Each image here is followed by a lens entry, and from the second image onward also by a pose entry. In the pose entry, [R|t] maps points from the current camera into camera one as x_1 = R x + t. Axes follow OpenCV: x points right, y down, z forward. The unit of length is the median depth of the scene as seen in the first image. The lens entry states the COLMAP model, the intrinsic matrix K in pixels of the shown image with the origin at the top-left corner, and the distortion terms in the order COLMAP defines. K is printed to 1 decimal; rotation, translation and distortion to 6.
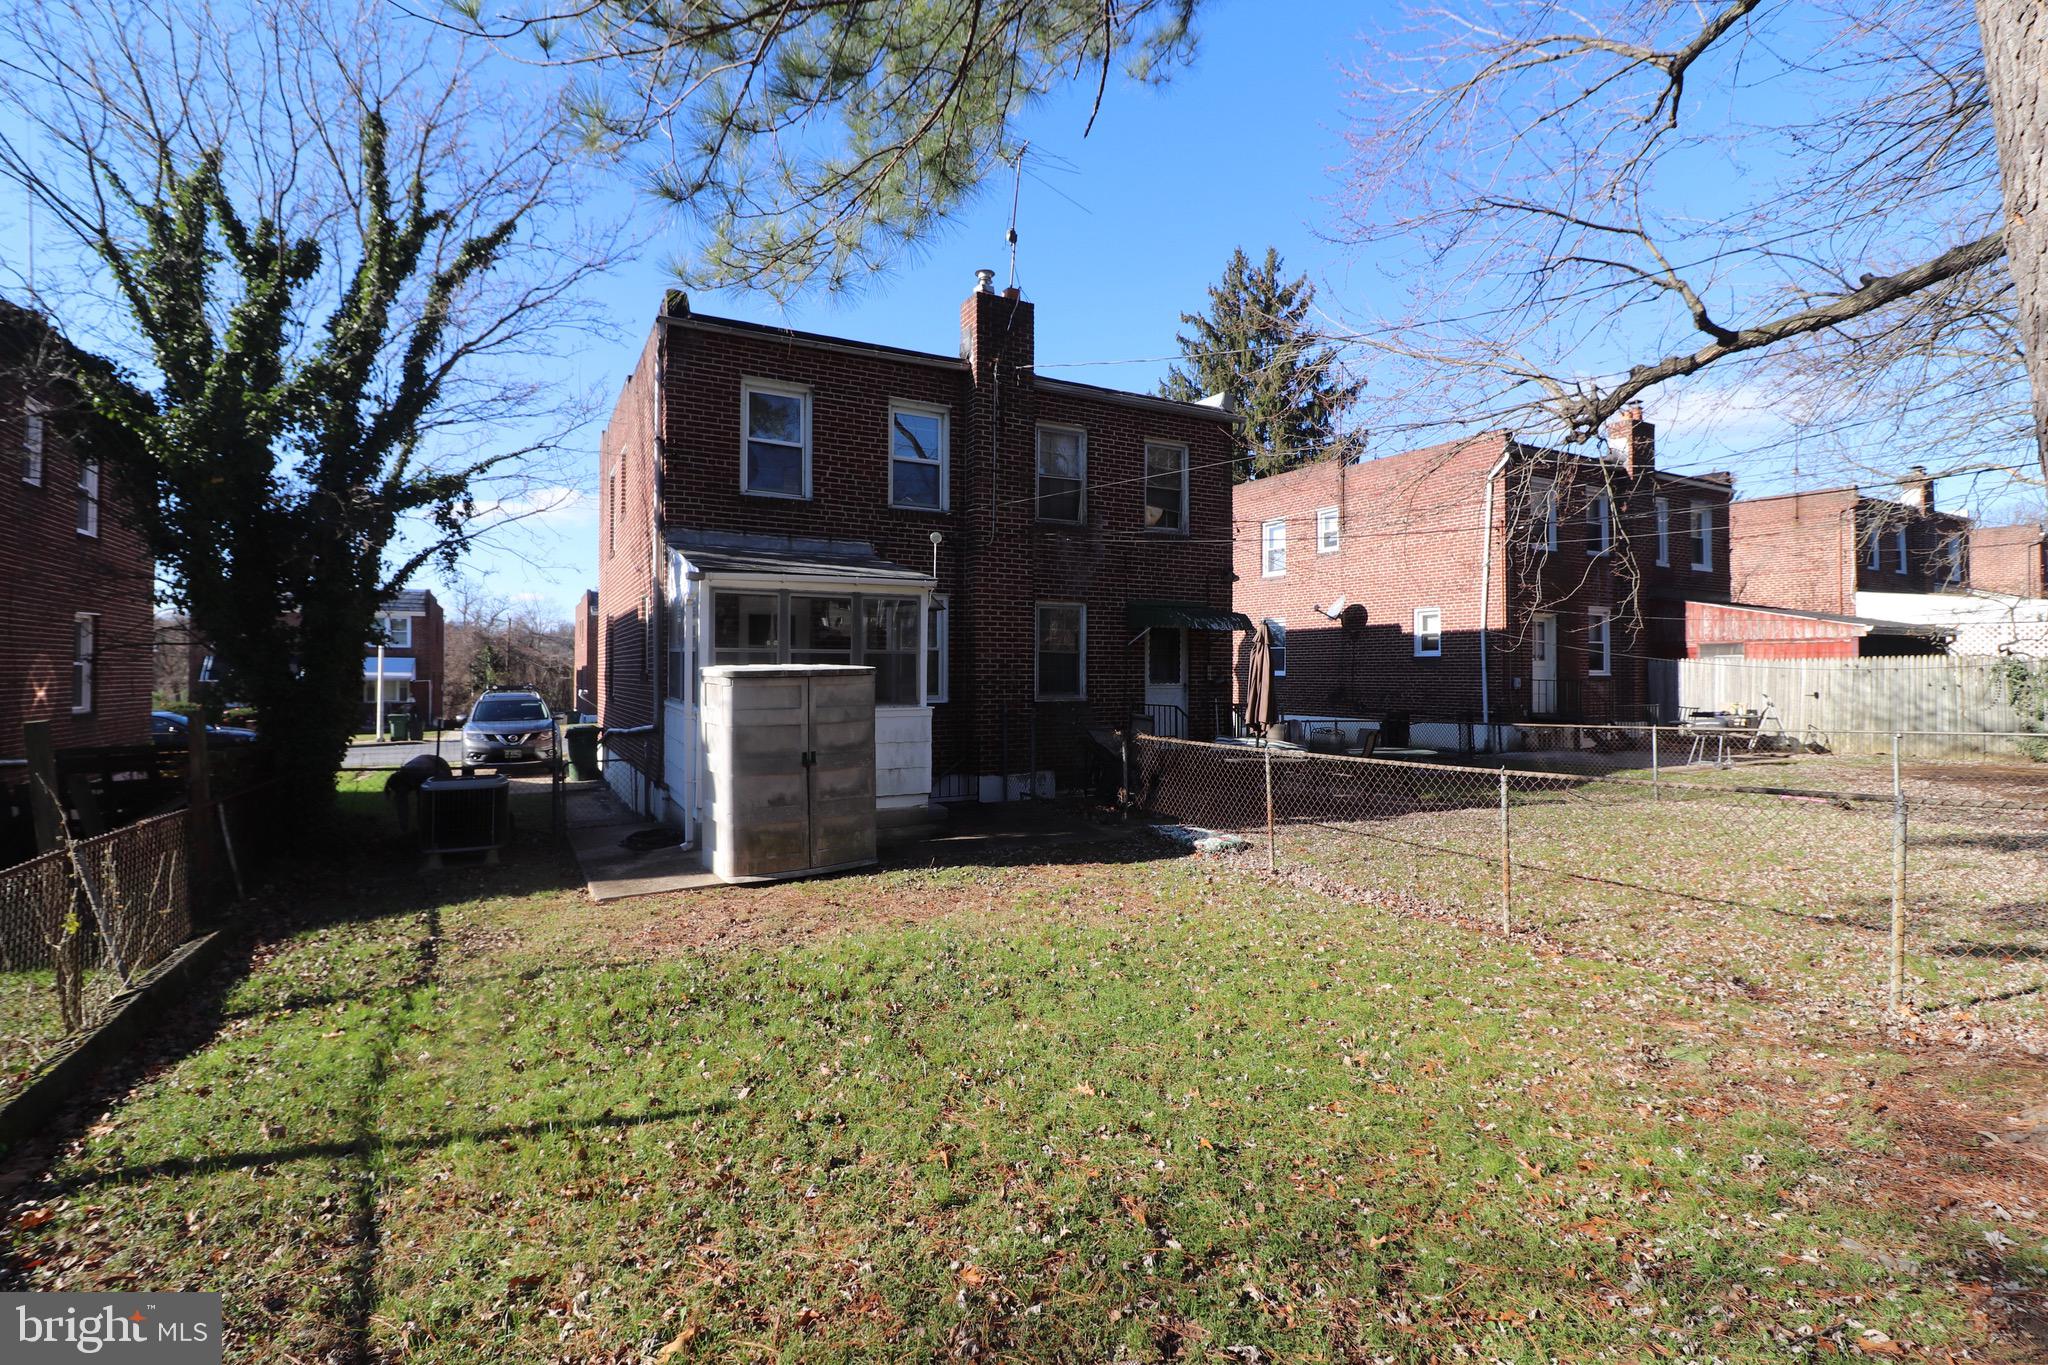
lens RADIAL K [[946.2, 0, 1039.7], [0, 946.2, 656.3], [0, 0, 1]] dist [-0.001083, -0.013536]
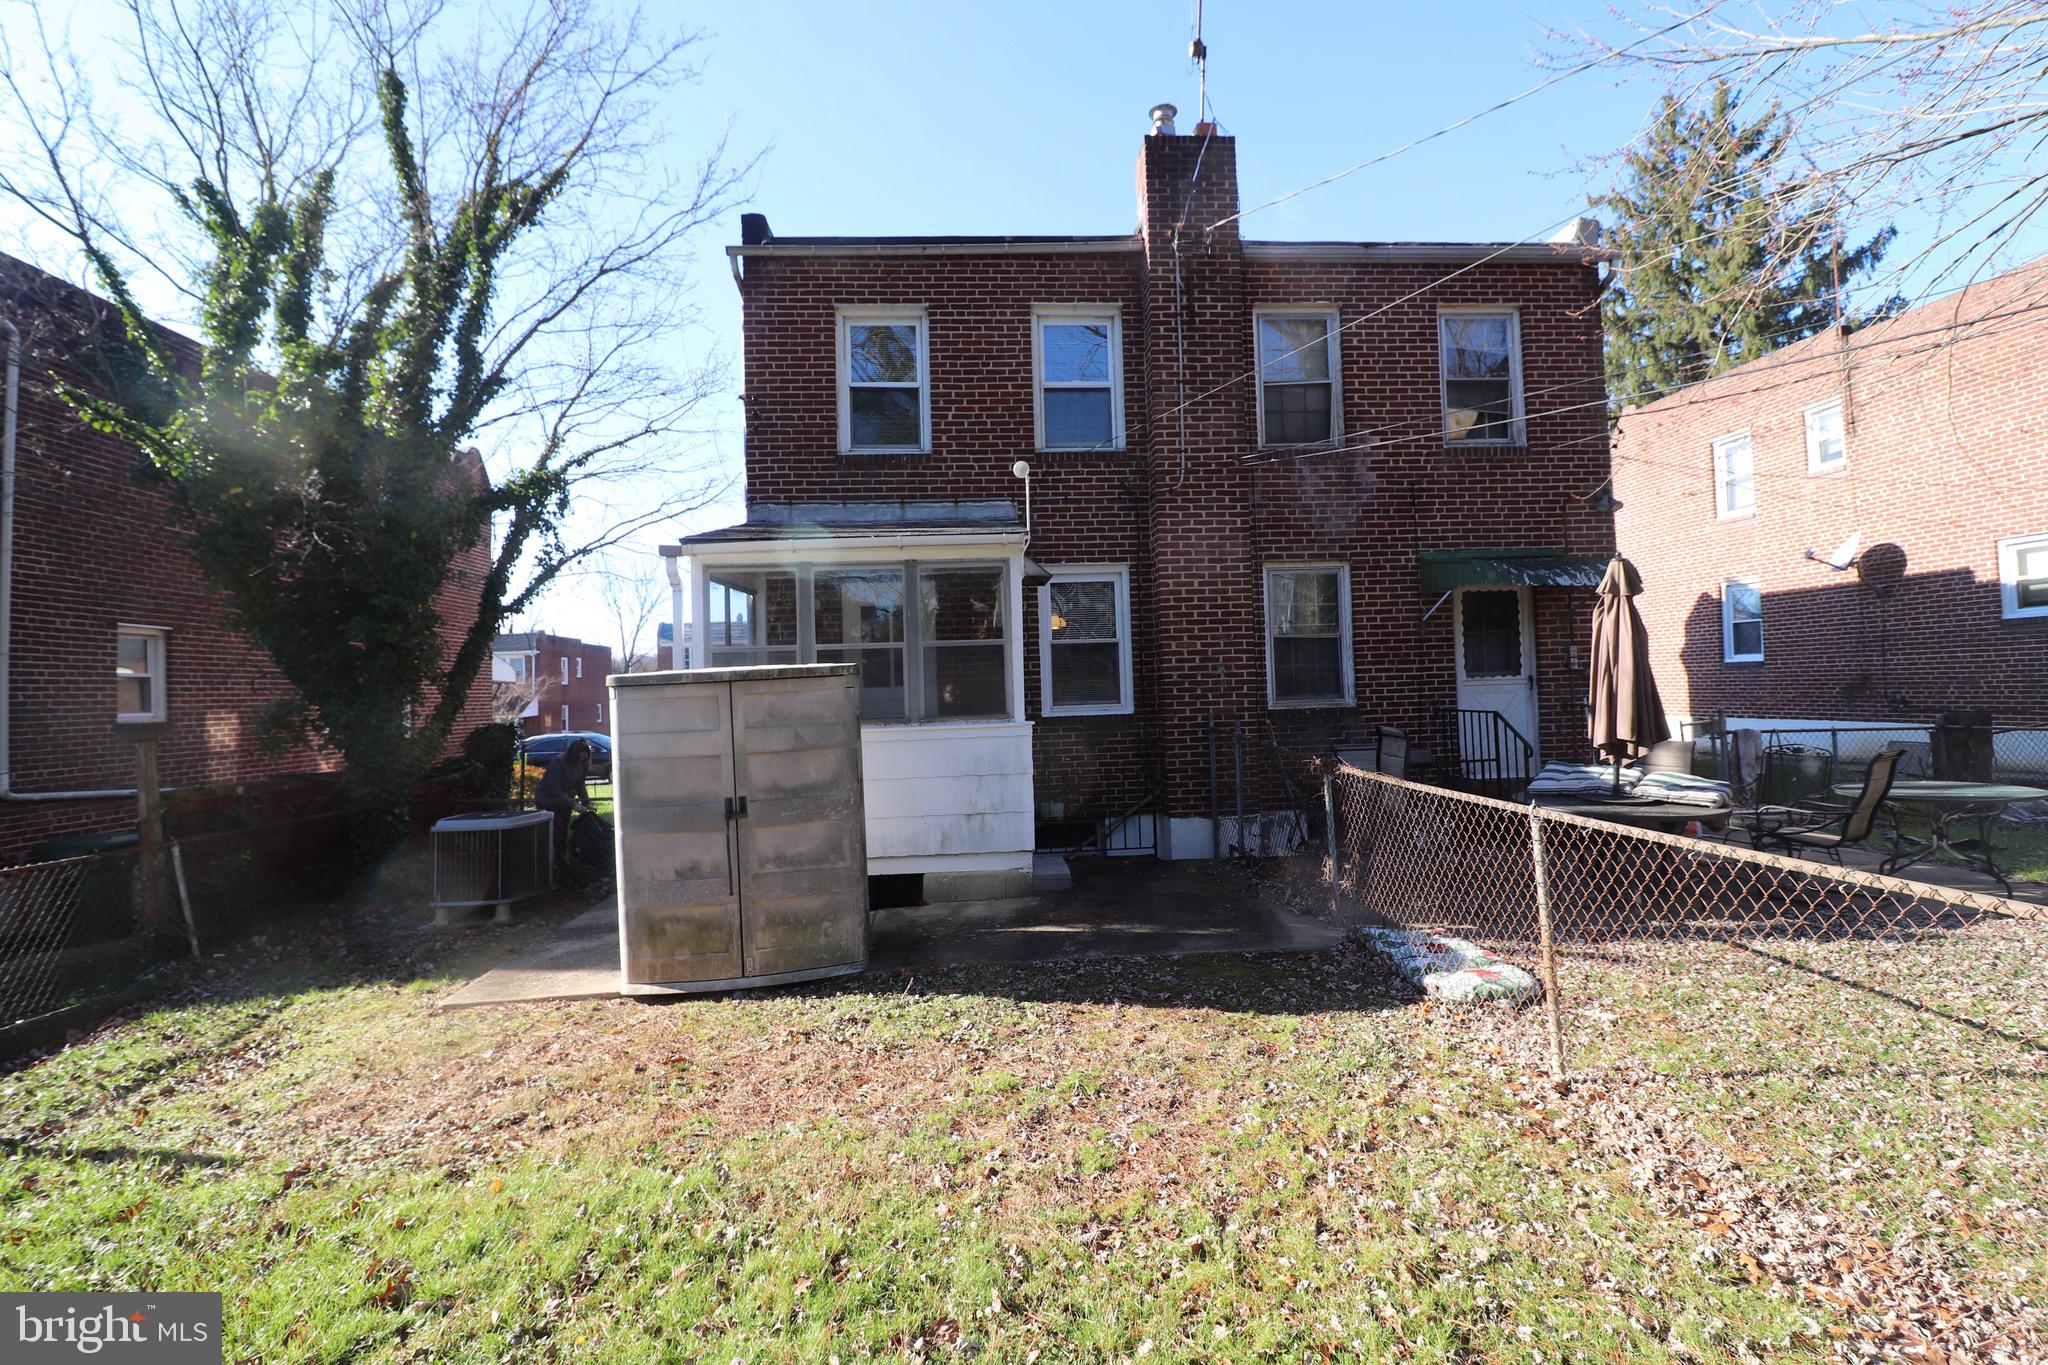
lens RADIAL K [[946.2, 0, 1039.7], [0, 946.2, 656.3], [0, 0, 1]] dist [-0.001083, -0.013536]
pose [[0.904624, -0.045625, -0.423761, 0.144359], [0.040965, 0.998958, -0.020104, 0.016897], [0.424237, 0.000827, 0.905551, 0.321797]]
